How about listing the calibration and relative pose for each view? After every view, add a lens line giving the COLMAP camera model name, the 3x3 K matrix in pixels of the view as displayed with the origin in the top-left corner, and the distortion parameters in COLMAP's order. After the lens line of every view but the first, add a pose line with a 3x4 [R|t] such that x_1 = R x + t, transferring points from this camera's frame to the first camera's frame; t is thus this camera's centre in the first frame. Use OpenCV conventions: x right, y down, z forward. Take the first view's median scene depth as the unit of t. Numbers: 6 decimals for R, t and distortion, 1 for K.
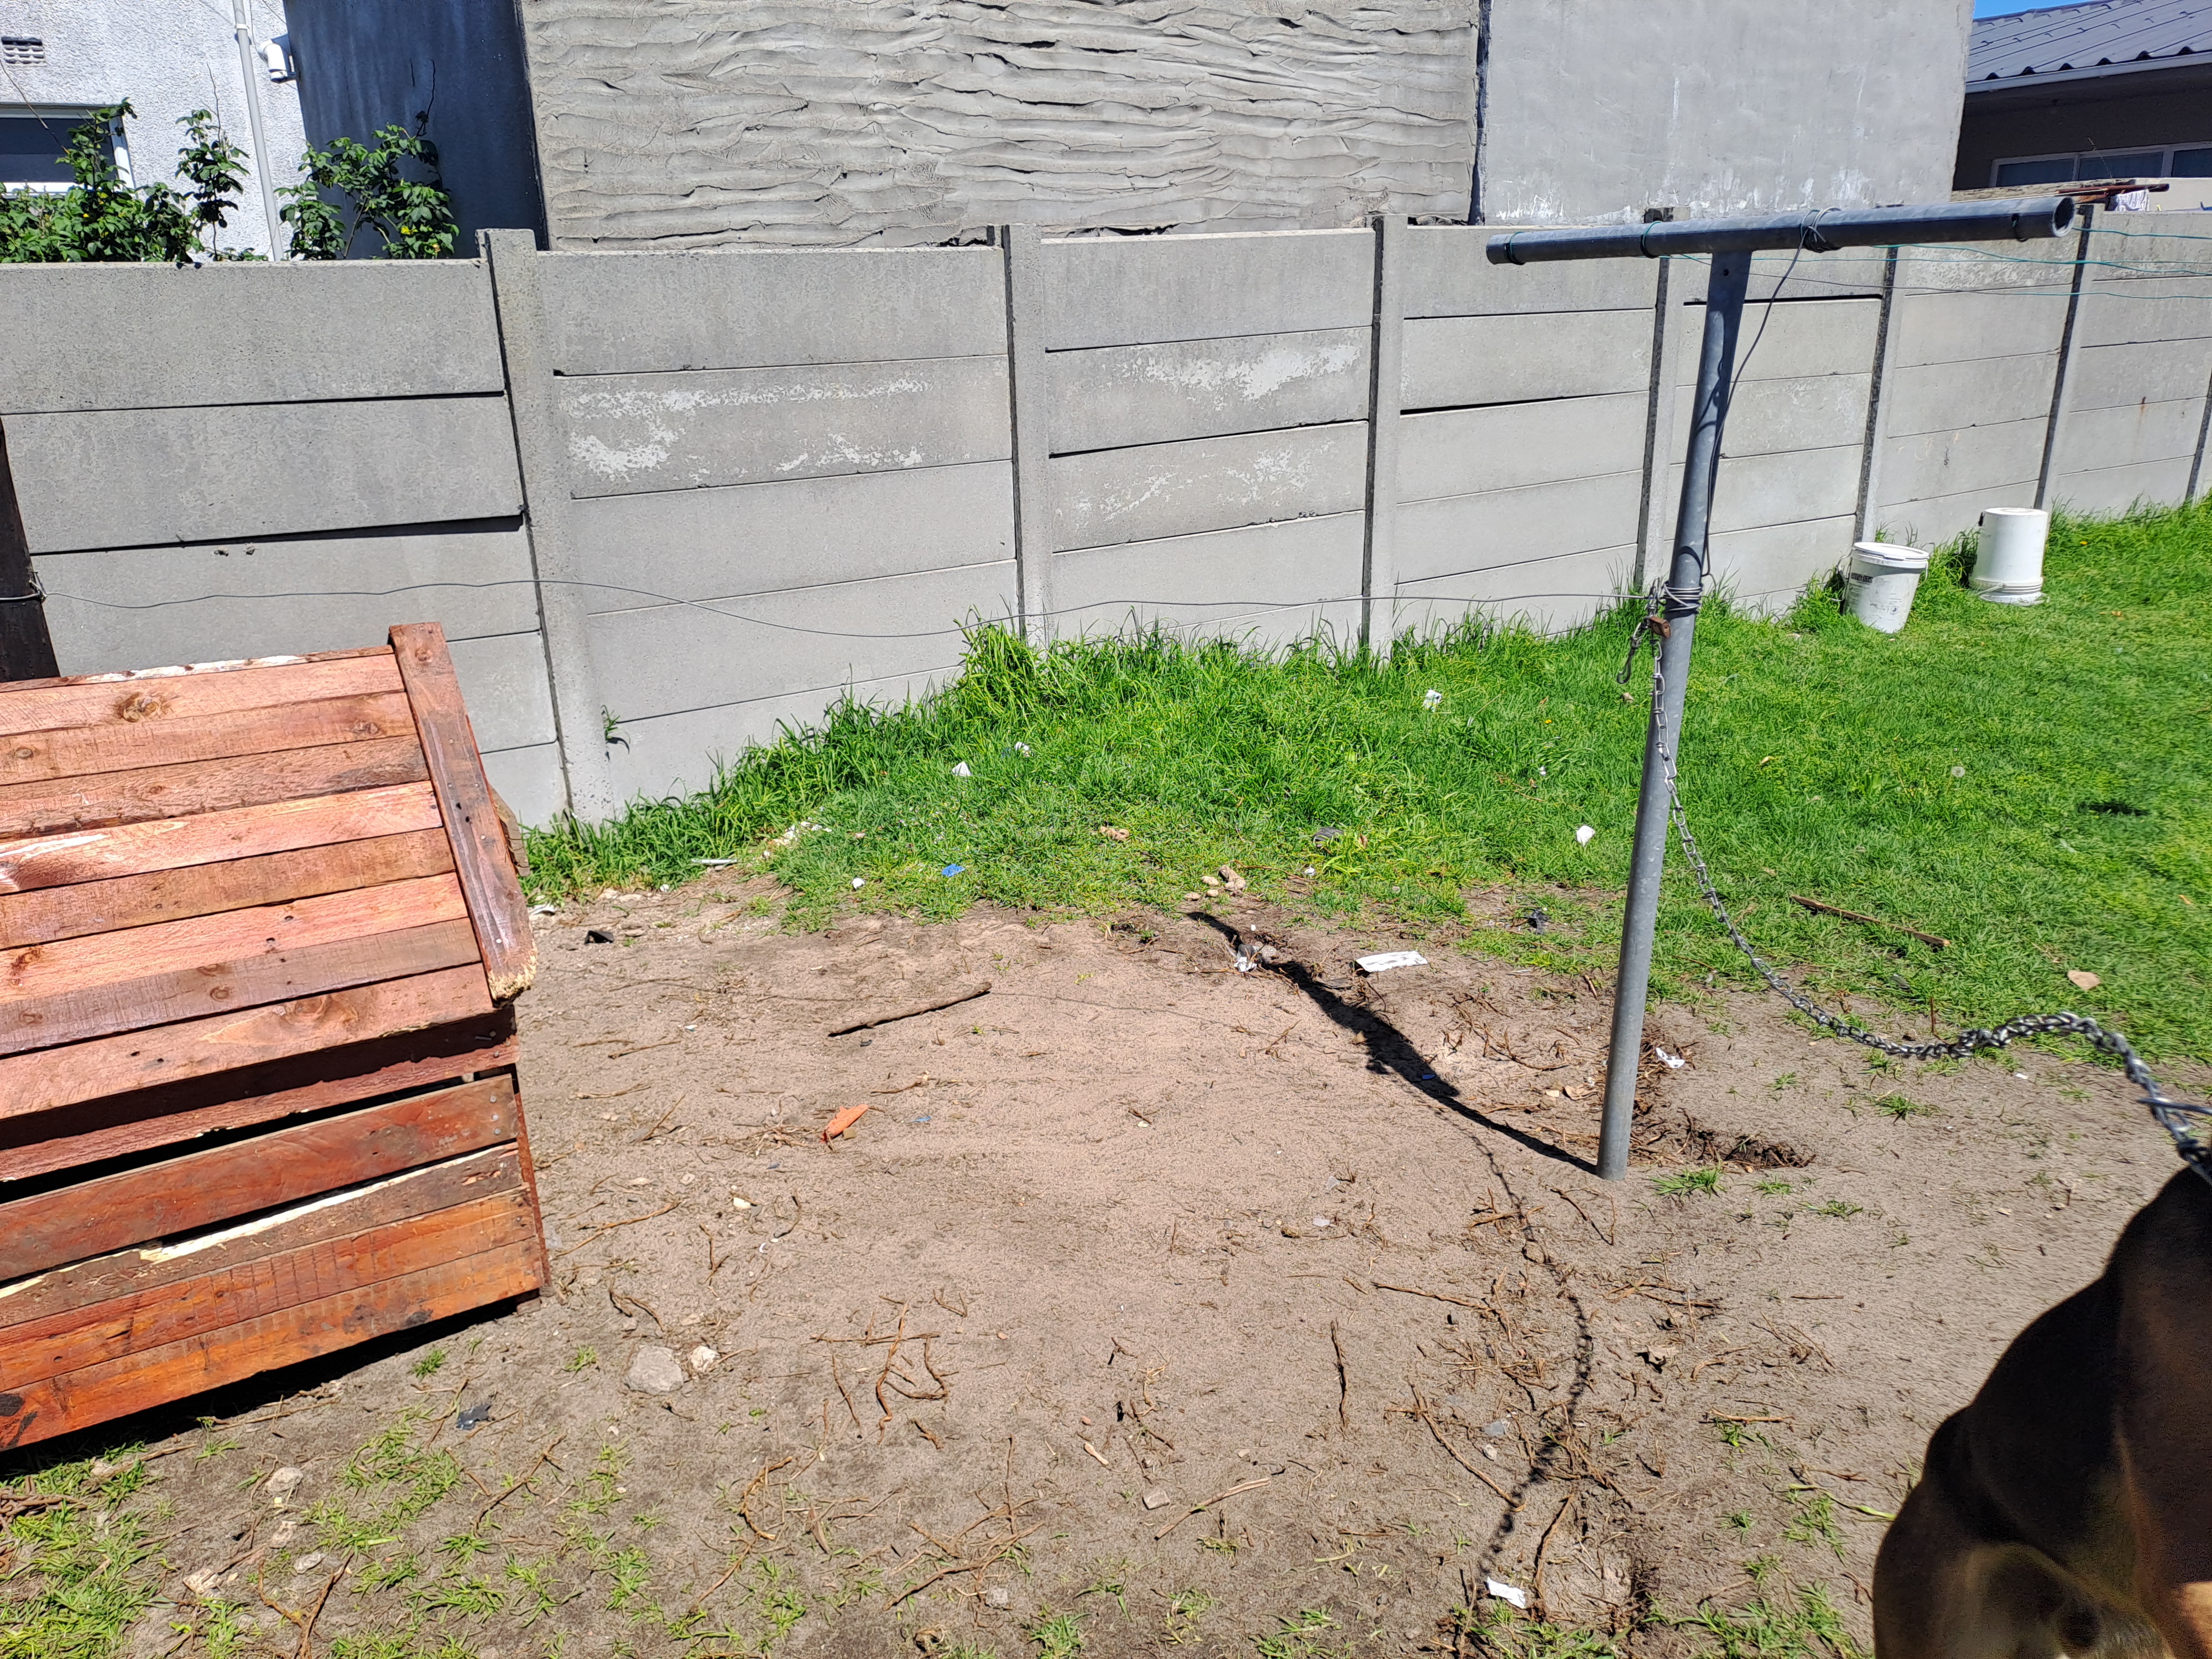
lens RADIAL K [[1655.2, 0, 1095.9], [0, 1655.2, 809.8], [0, 0, 1]] dist [0.098139, -0.120332]
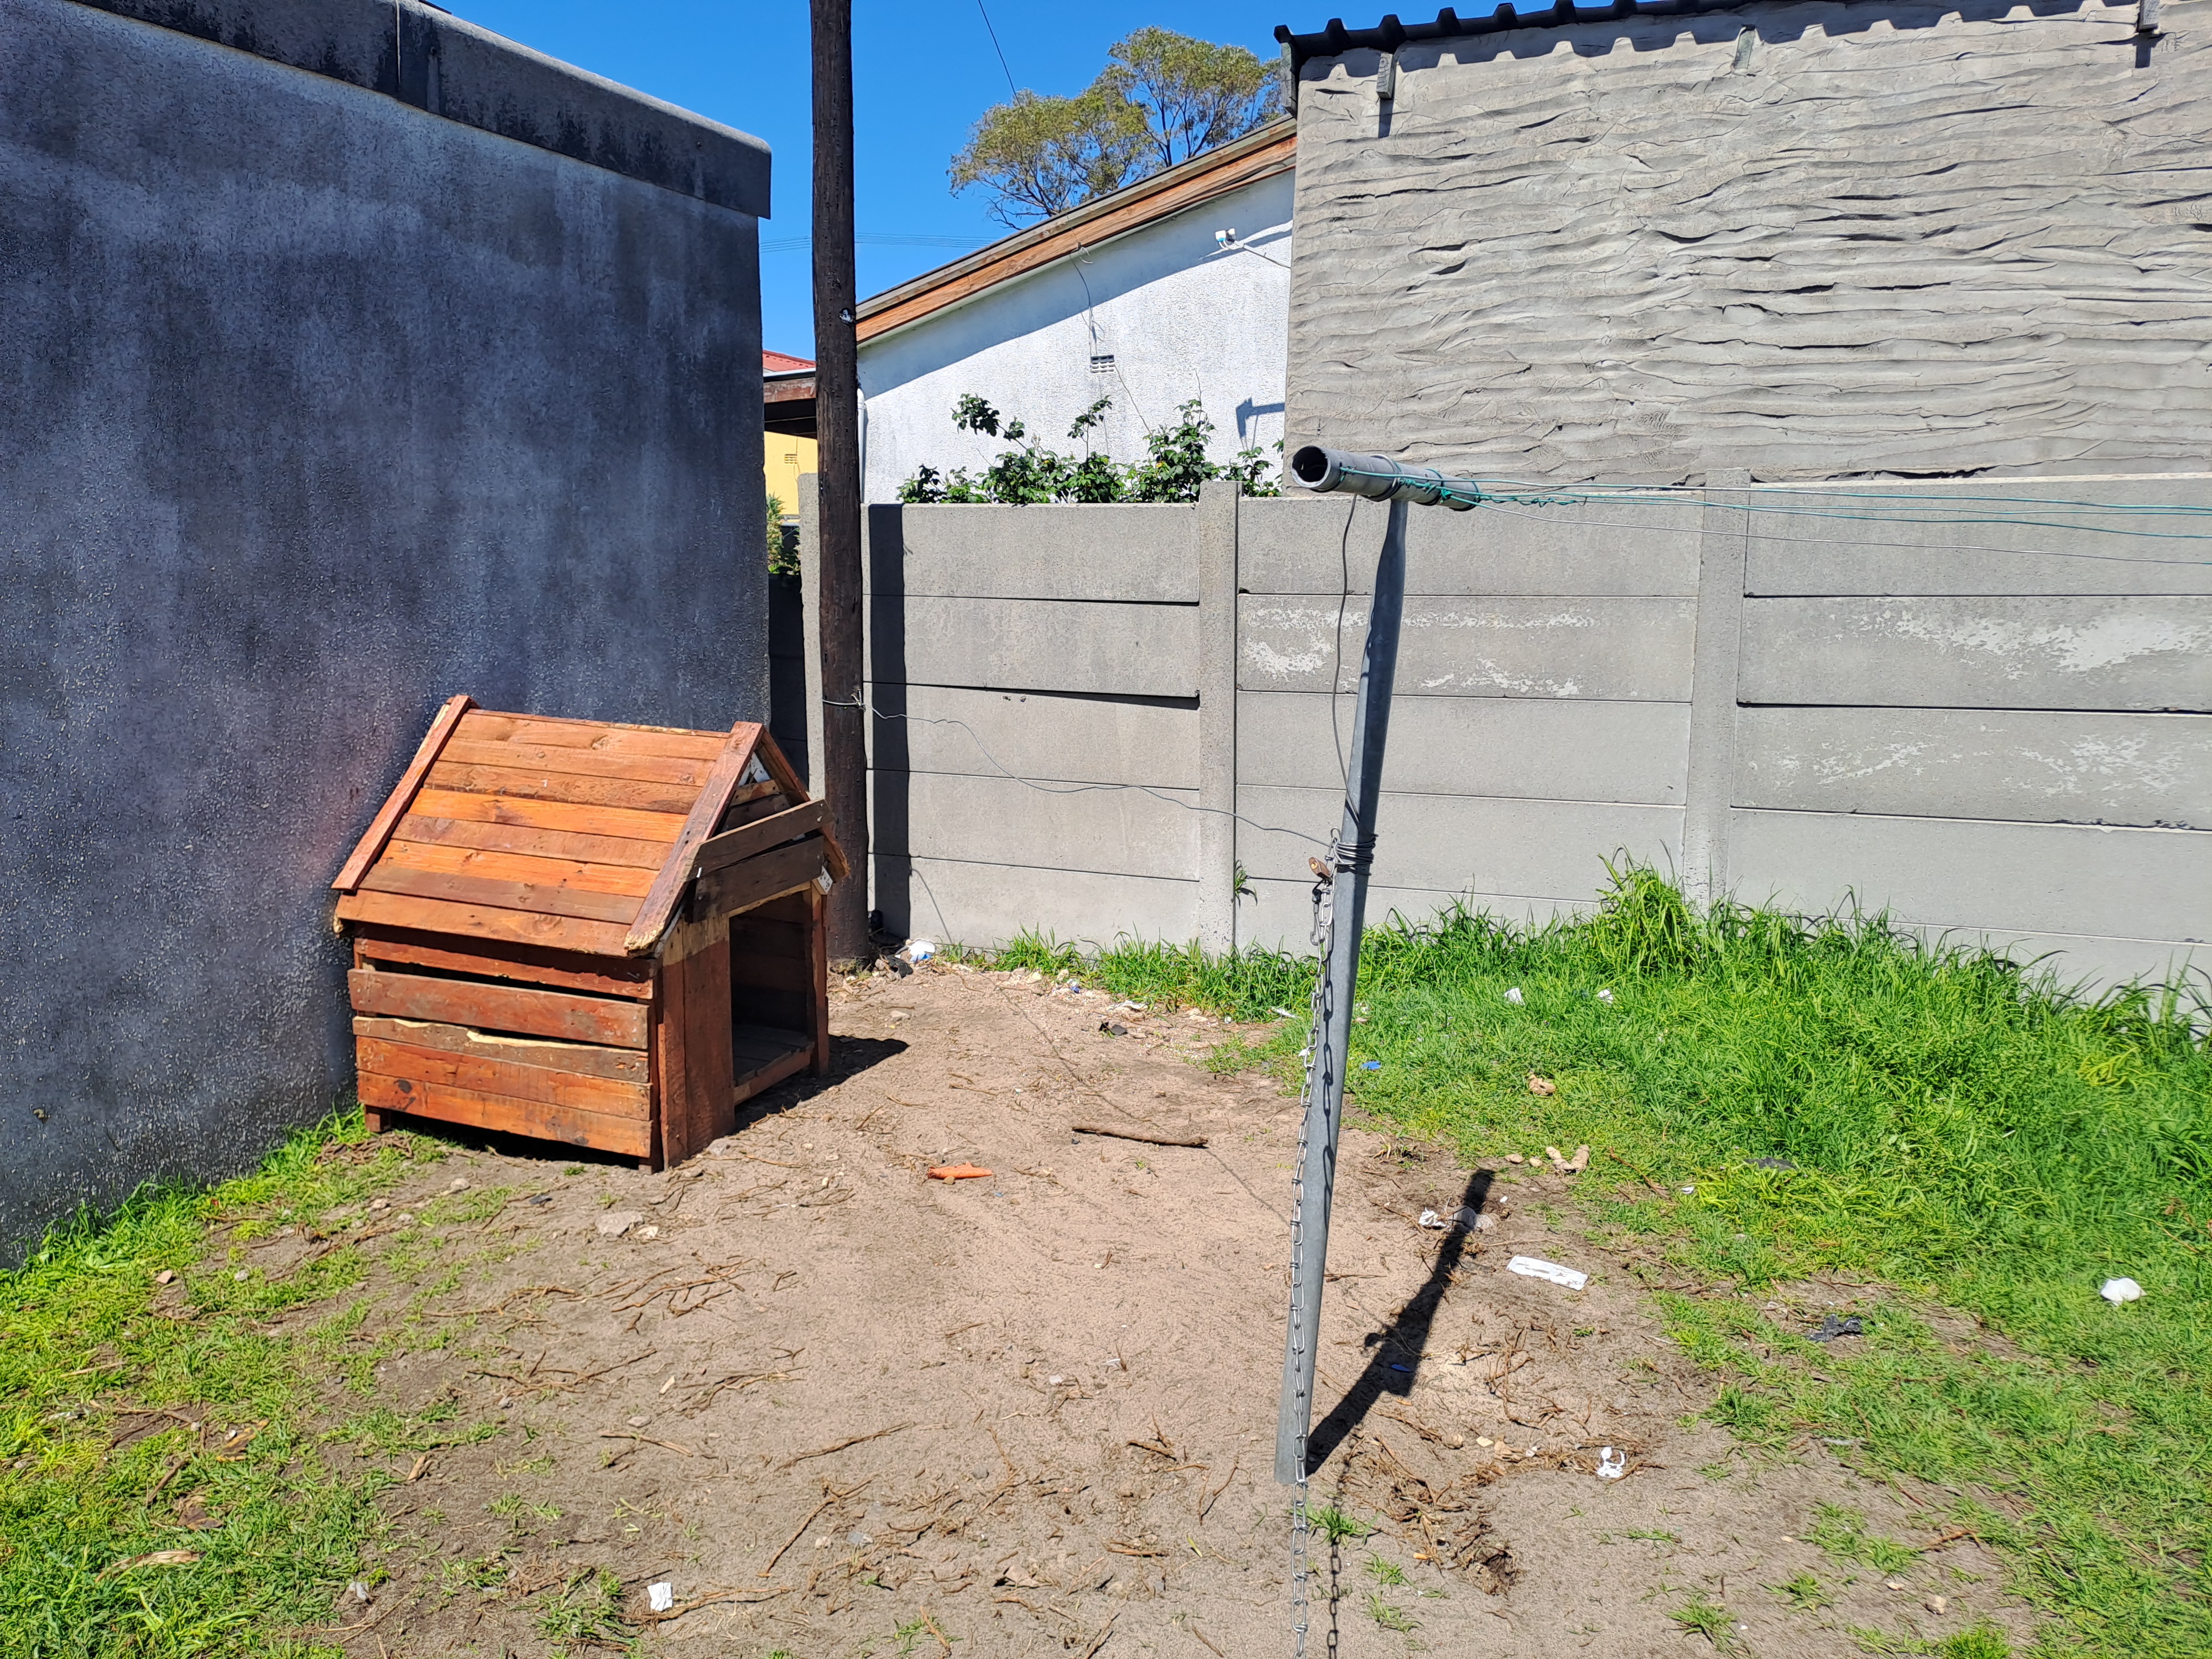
lens RADIAL K [[1655.2, 0, 1095.9], [0, 1655.2, 809.8], [0, 0, 1]] dist [0.098139, -0.120332]
pose [[0.595296, 0.154947, -0.788425, 0.549244], [-0.263940, 0.964490, -0.009738, -0.055846], [0.758919, 0.213894, 0.615053, 0.173657]]
